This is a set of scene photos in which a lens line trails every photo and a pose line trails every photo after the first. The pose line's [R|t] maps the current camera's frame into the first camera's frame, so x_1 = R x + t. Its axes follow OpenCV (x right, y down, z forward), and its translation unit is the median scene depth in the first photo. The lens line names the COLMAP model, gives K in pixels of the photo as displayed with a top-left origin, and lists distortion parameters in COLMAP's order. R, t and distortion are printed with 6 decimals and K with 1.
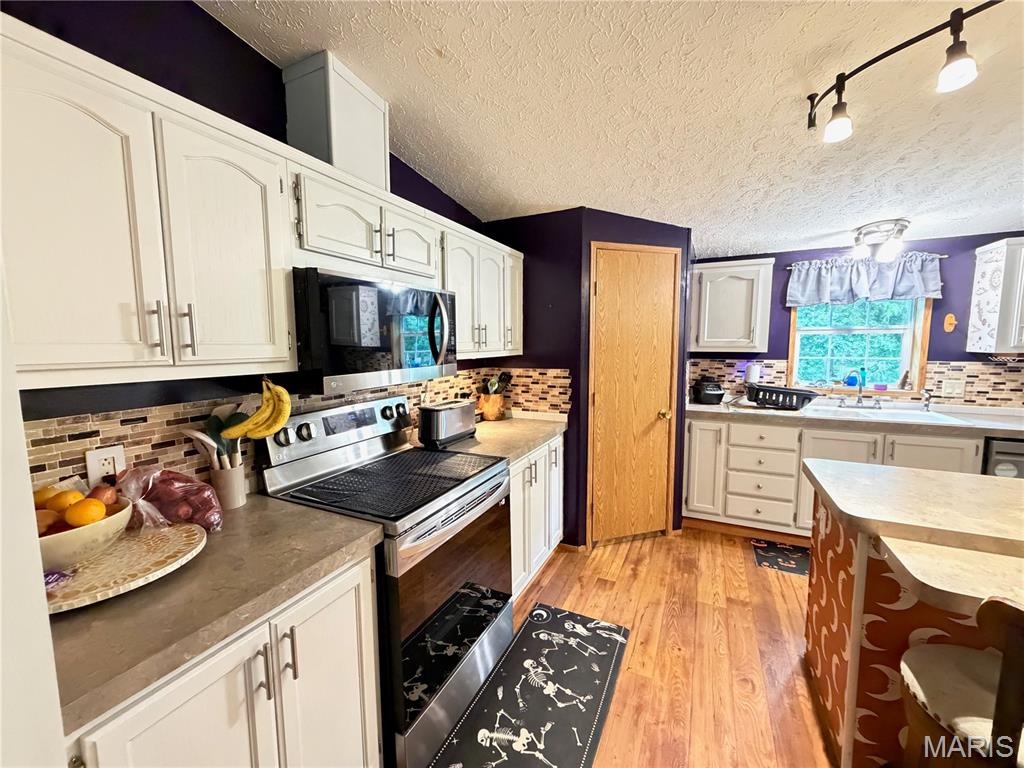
lens RADIAL K [[409.0, 0, 508.8], [0, 409.0, 384.4], [0, 0, 1]] dist [0.001371, 0.000065]
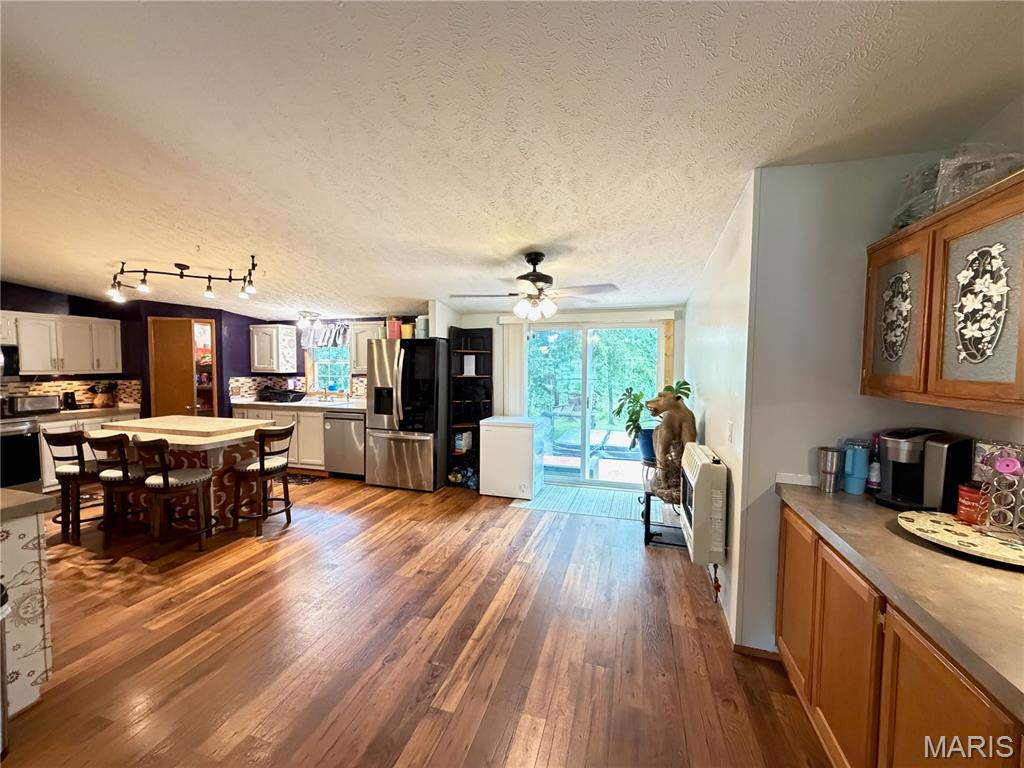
lens RADIAL K [[409.0, 0, 510.3], [0, 409.0, 383.1], [0, 0, 1]] dist [0.001371, 0.000065]
pose [[0.987294, 0.002572, 0.158886, 1.540947], [0.005582, 0.998691, -0.050851, 0.081568], [-0.158809, 0.051092, 0.985987, -1.166048]]
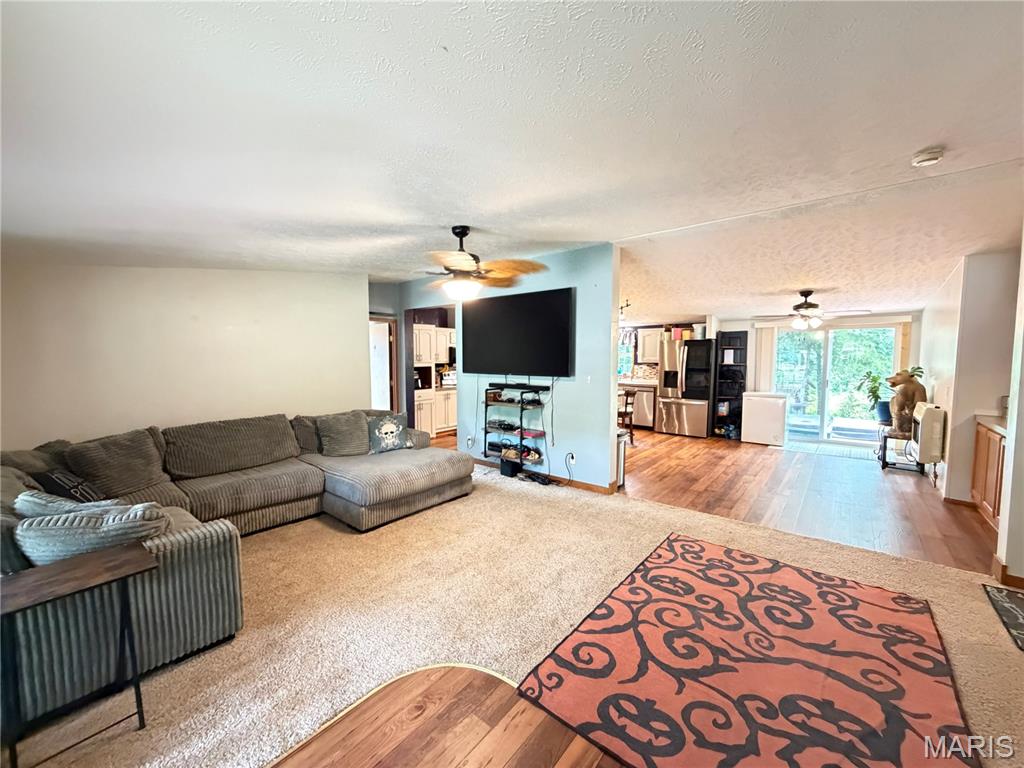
lens RADIAL K [[409.0, 0, 509.3], [0, 409.0, 383.0], [0, 0, 1]] dist [0.001371, 0.000065]
pose [[0.971893, 0.020459, -0.234534, 0.875920], [-0.028390, 0.999132, -0.030490, 0.205074], [0.233707, 0.036291, 0.971630, -2.292636]]
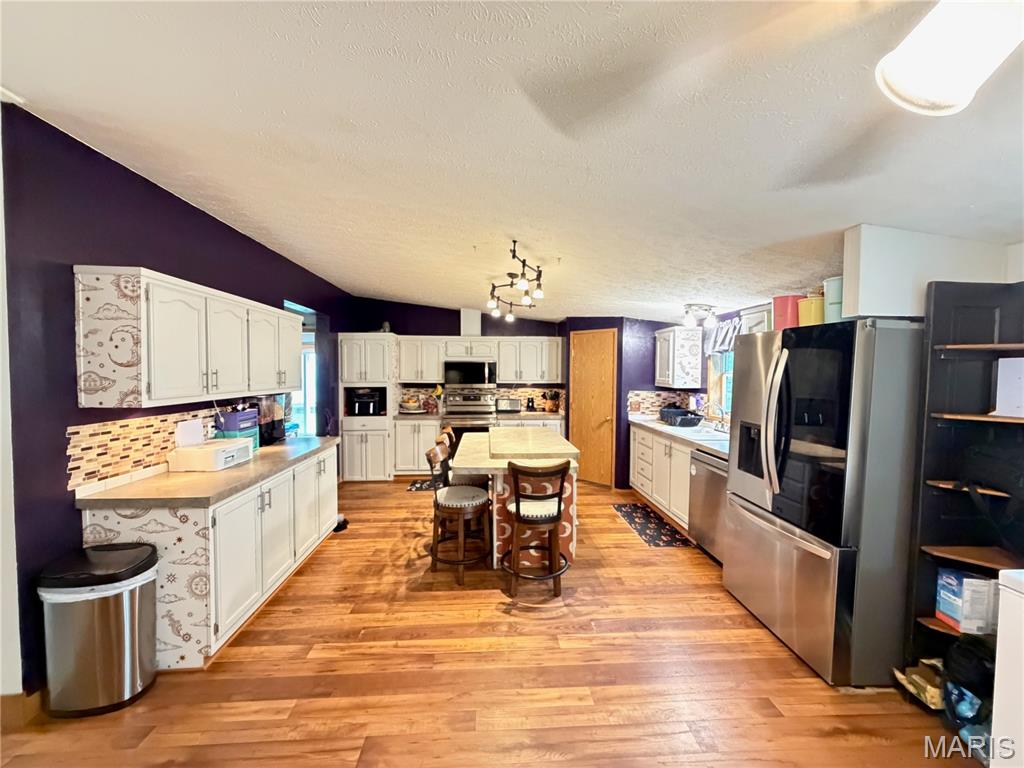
lens RADIAL K [[409.0, 0, 507.6], [0, 409.0, 385.0], [0, 0, 1]] dist [0.001371, 0.000065]
pose [[0.488864, 0.038602, -0.871506, 1.820247], [-0.094188, 0.995516, -0.008739, -0.018796], [0.867261, 0.086358, 0.490308, -0.300905]]
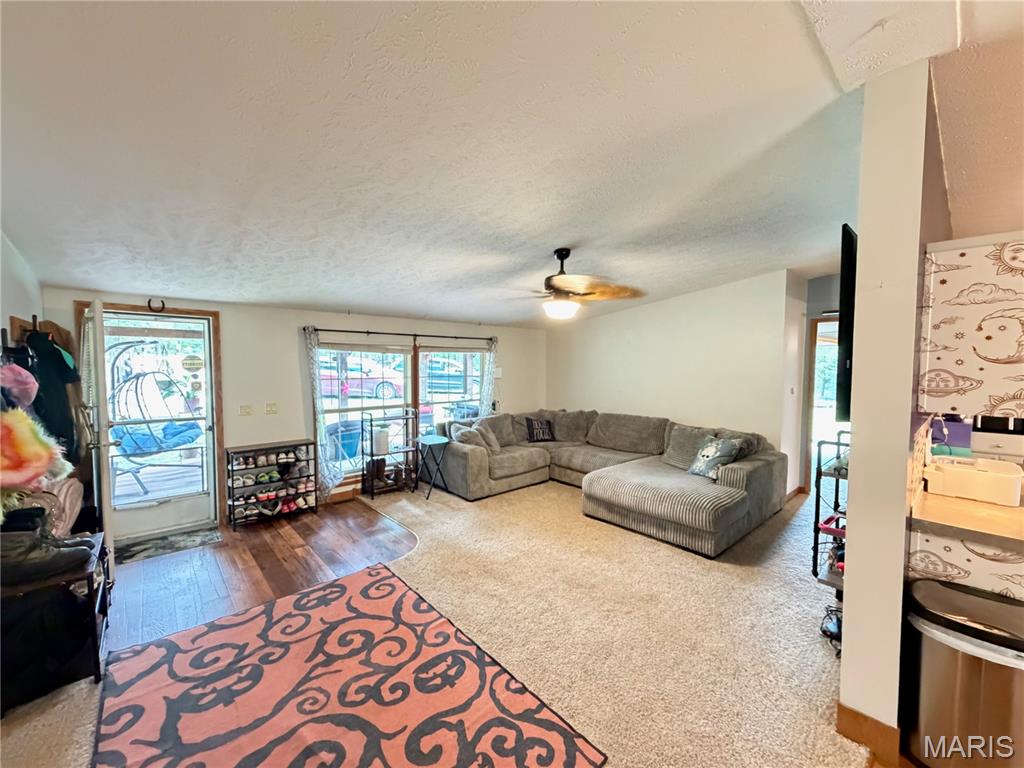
lens RADIAL K [[409.0, 0, 508.3], [0, 409.0, 382.2], [0, 0, 1]] dist [0.001371, 0.000065]
pose [[-0.384376, 0.045052, -0.922077, 1.617627], [-0.091857, 0.991985, 0.086759, 0.047702], [0.918595, 0.118047, -0.377157, -0.964842]]
